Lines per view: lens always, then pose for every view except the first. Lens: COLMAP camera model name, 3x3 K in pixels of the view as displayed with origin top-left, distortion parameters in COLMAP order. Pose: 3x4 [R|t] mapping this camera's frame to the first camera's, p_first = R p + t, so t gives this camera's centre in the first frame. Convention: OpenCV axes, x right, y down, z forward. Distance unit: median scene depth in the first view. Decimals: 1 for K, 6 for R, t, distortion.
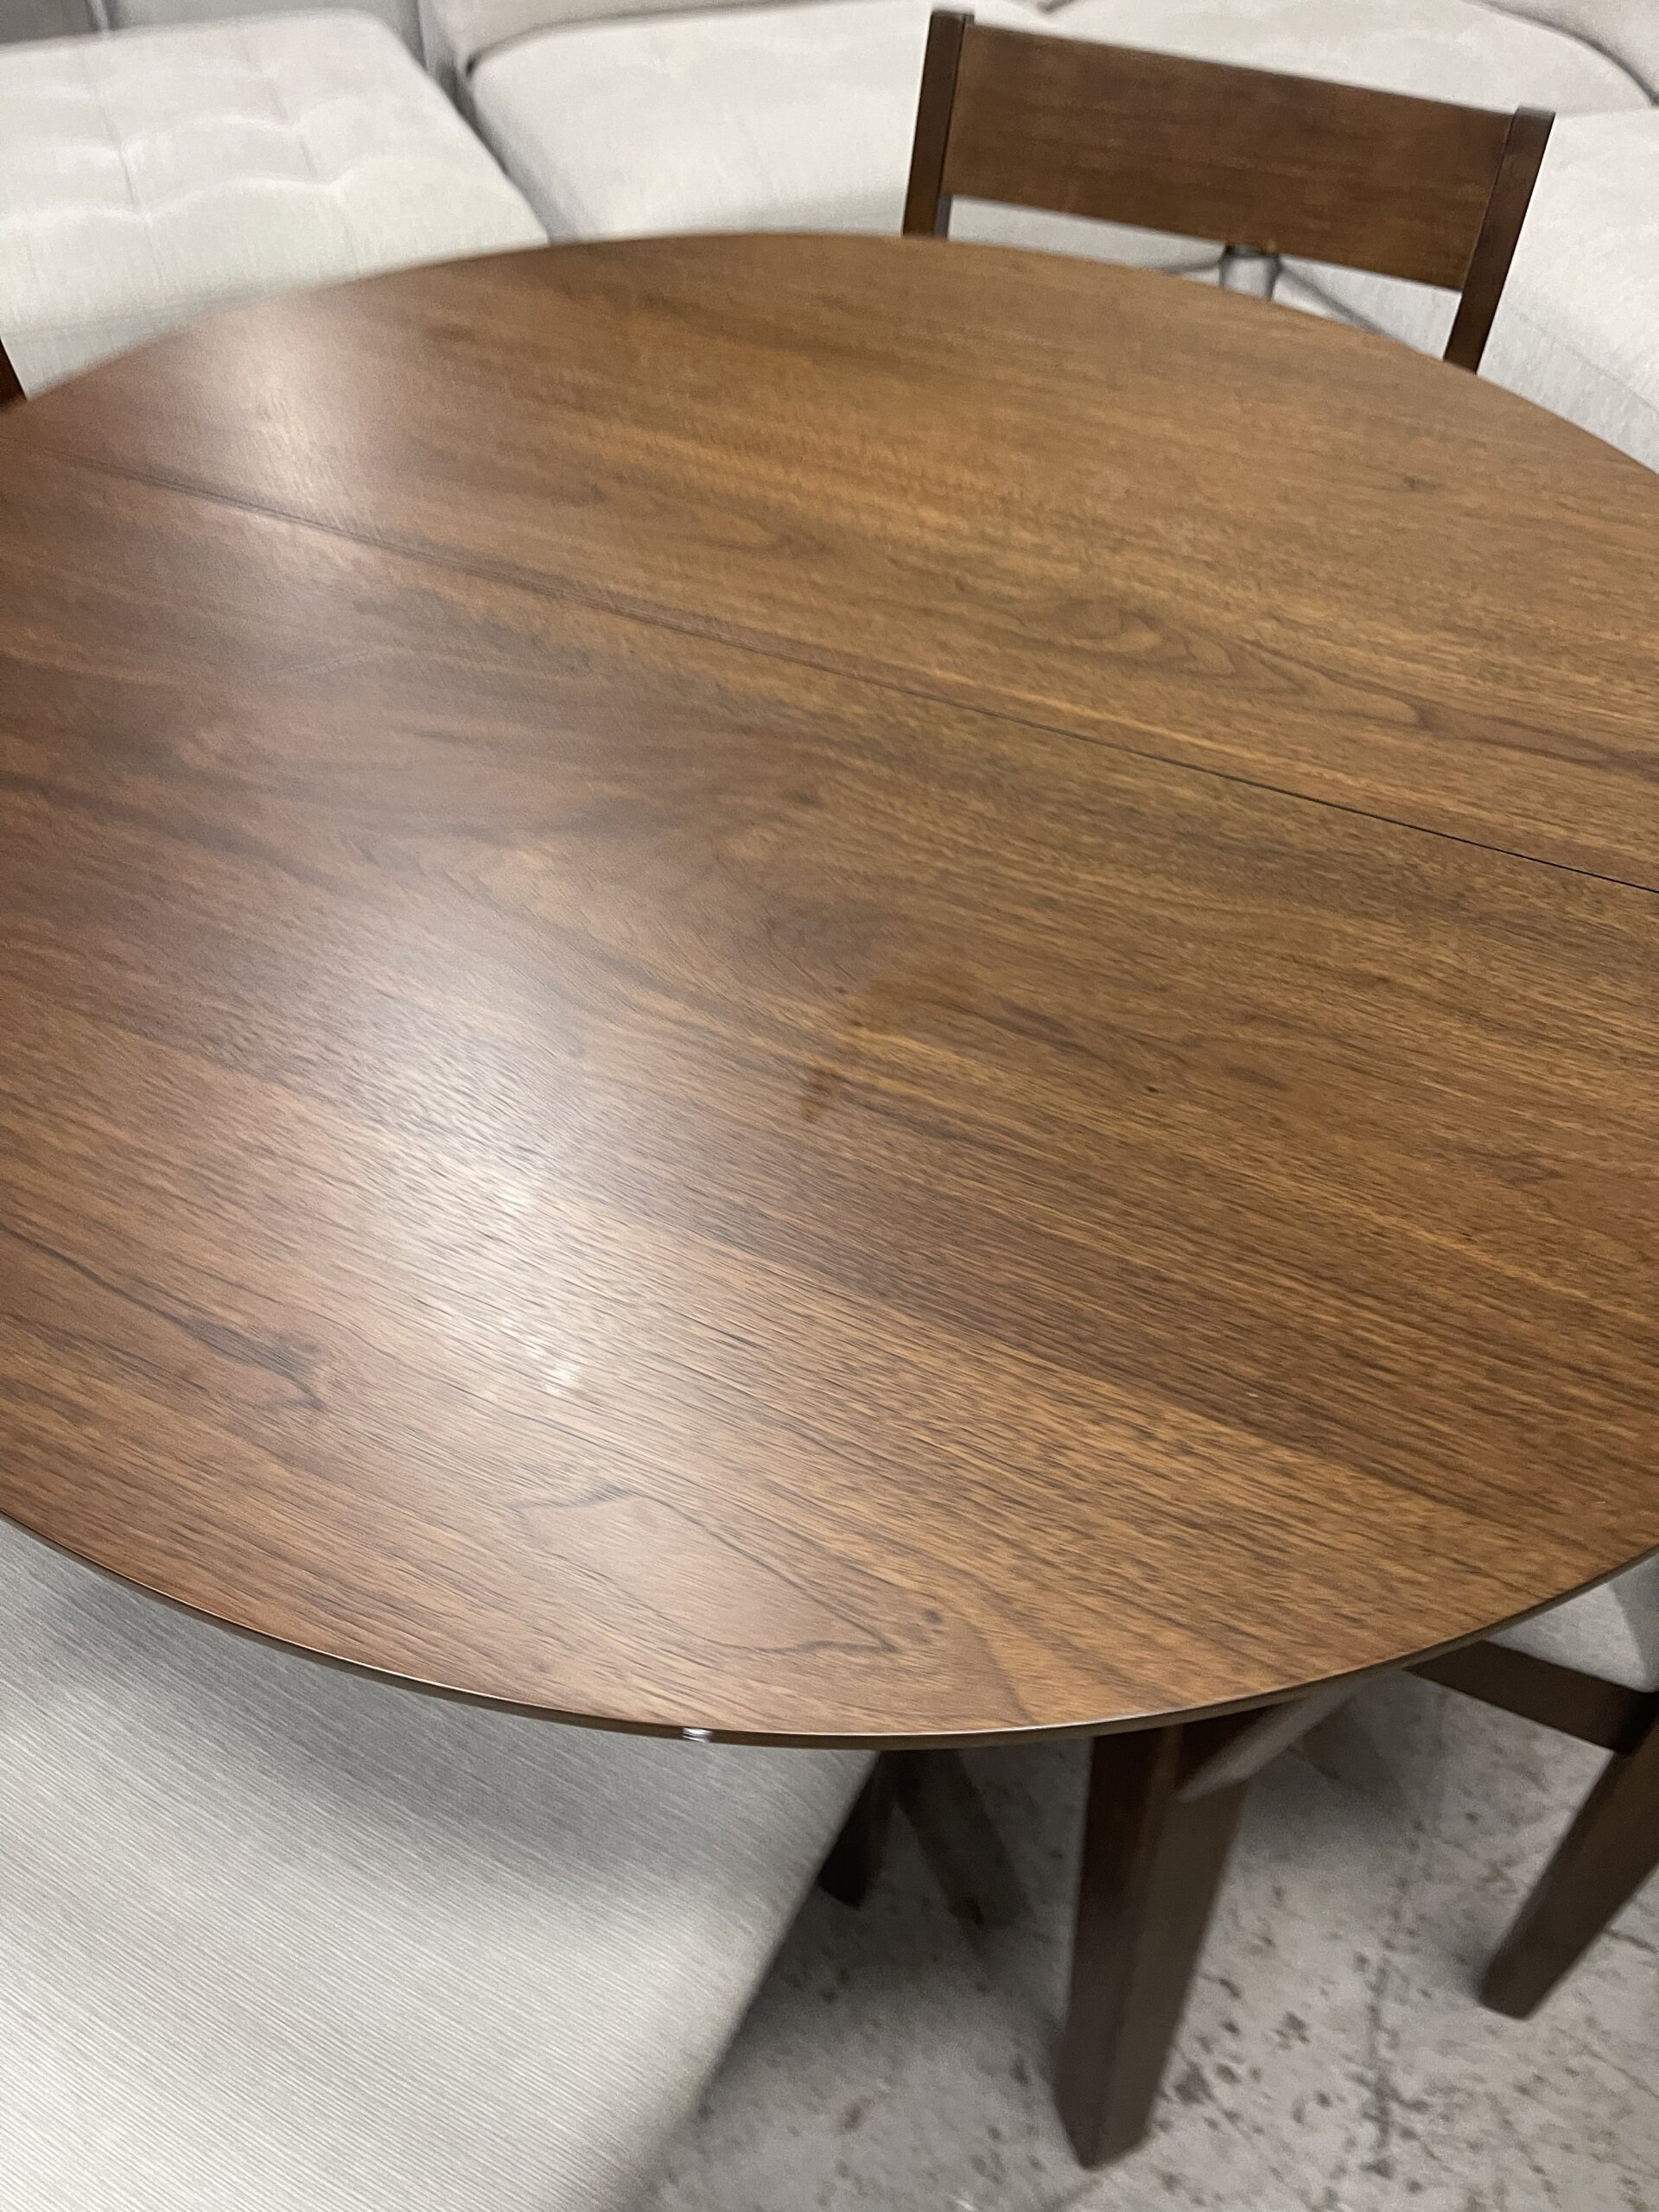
lens RADIAL K [[1614.5, 0, 795.8], [0, 1614.5, 1135.4], [0, 0, 1]] dist [0.065219, -0.090534]
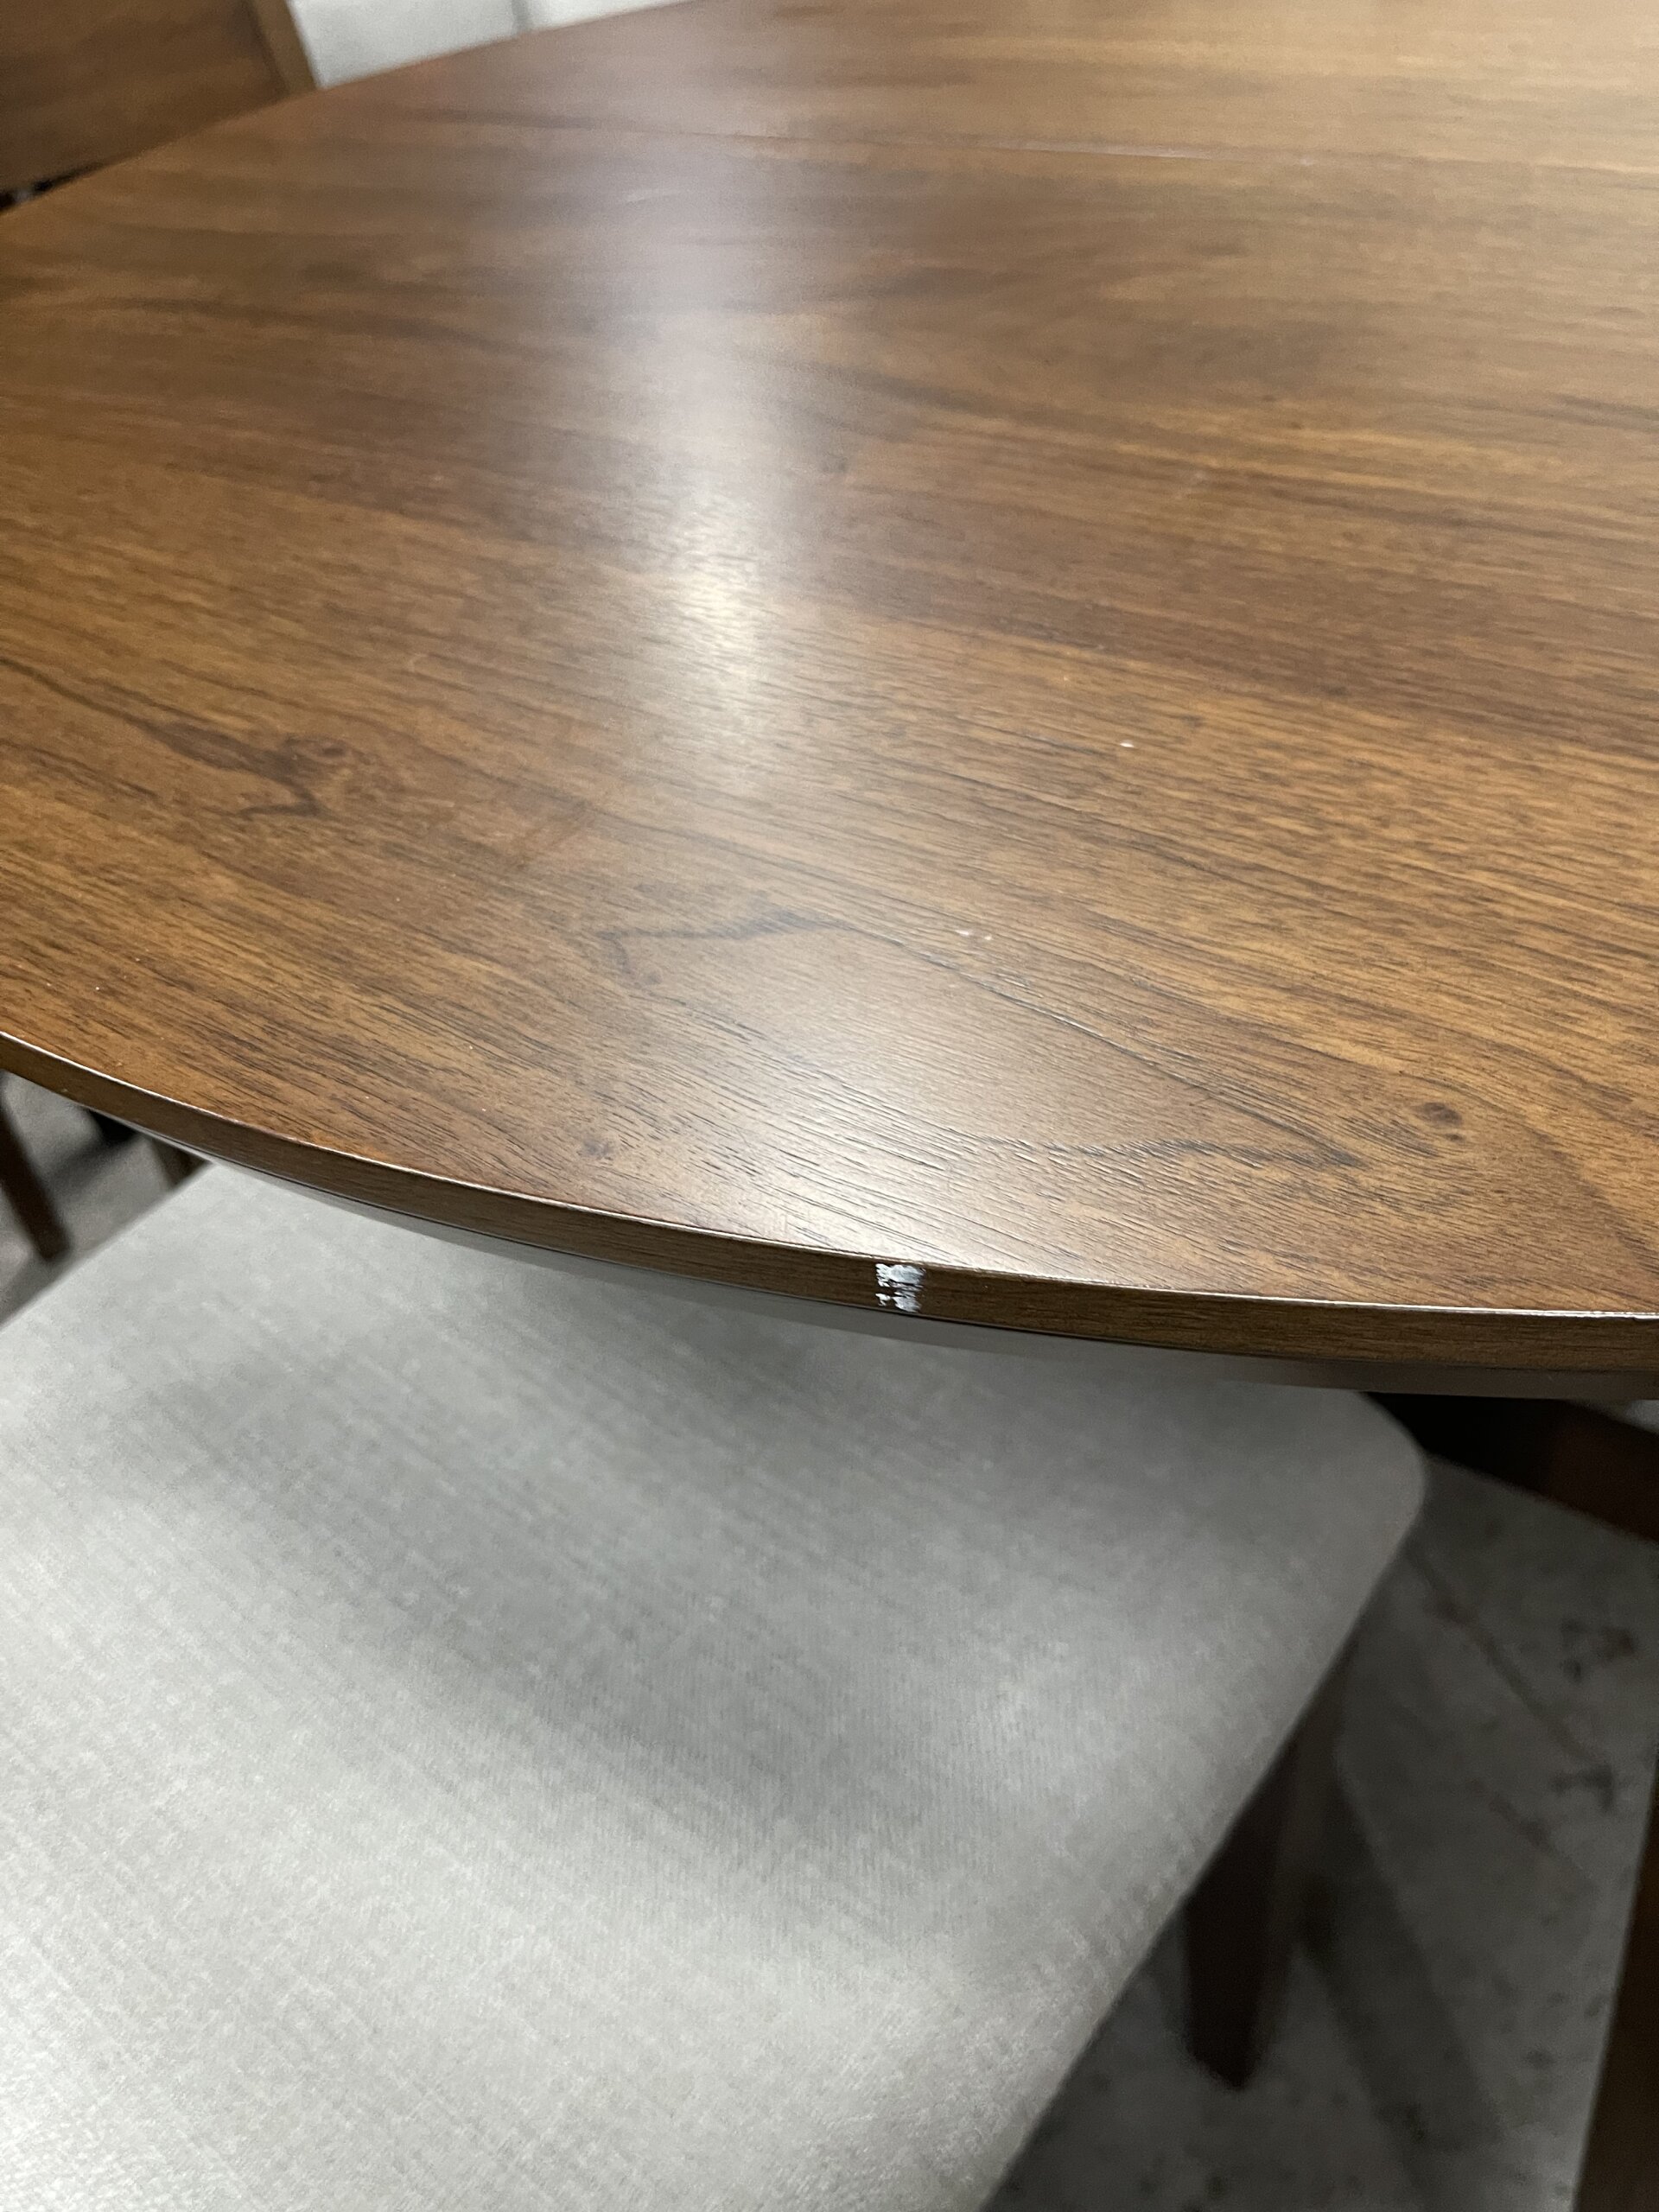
lens RADIAL K [[1667.7, 0, 834.0], [0, 1667.7, 1145.6], [0, 0, 1]] dist [0.037175, -0.089541]
pose [[0.974847, 0.037299, -0.219733, 0.020322], [-0.061023, 0.992892, -0.102186, 0.325584], [0.214360, 0.113025, 0.970193, 0.462281]]
